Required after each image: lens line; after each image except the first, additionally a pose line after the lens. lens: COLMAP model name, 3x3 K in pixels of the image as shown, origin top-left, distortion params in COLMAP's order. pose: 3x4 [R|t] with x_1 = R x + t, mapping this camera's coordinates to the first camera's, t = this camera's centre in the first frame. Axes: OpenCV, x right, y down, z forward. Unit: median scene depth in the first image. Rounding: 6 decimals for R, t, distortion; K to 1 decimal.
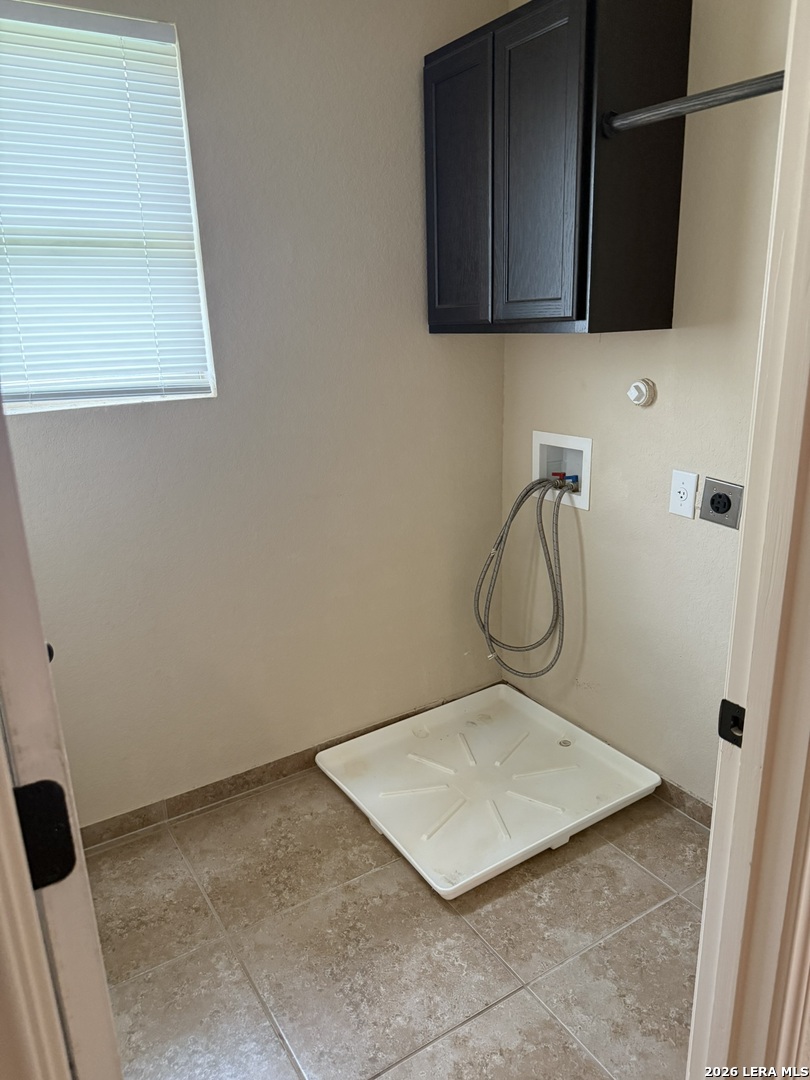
lens RADIAL K [[757.4, 0, 405.0], [0, 757.4, 540.0], [0, 0, 1]] dist [0.000021, -0.004151]
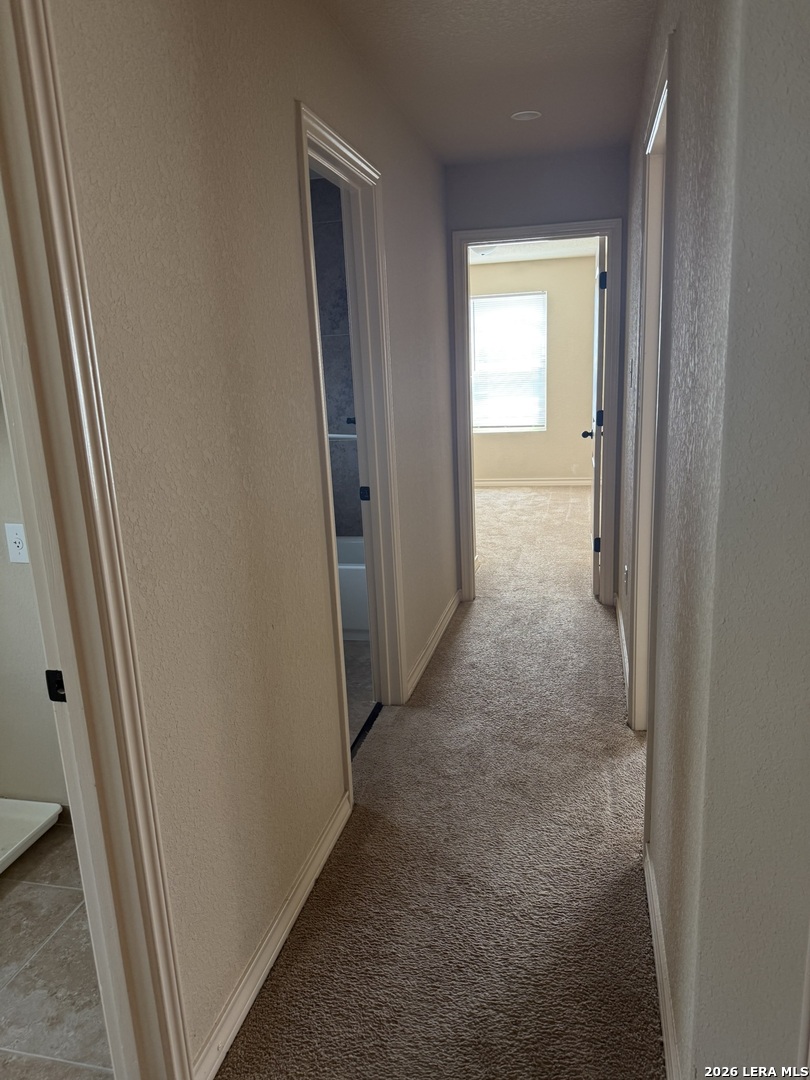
lens RADIAL K [[772.7, 0, 409.8], [0, 772.7, 552.4], [0, 0, 1]] dist [0.010025, 0.001237]
pose [[0.705051, -0.167239, 0.689155, -0.015089], [0.216188, 0.976225, 0.015729, 0.056584], [-0.675401, 0.137898, 0.724443, -0.206698]]
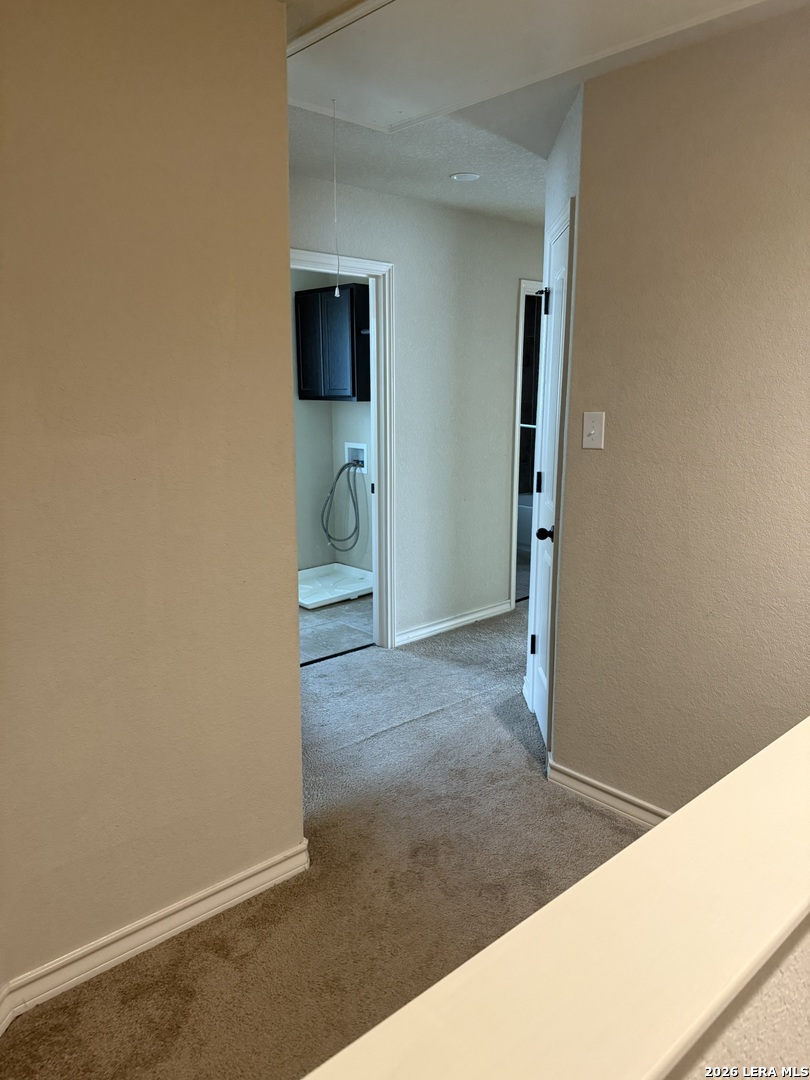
lens RADIAL K [[767.1, 0, 405.0], [0, 767.1, 540.0], [0, 0, 1]] dist [0.161564, -0.001351]
pose [[0.984296, -0.006442, 0.176411, -0.081153], [0.022034, 0.996002, -0.086568, 0.426990], [-0.175148, 0.089096, 0.980503, -1.559513]]
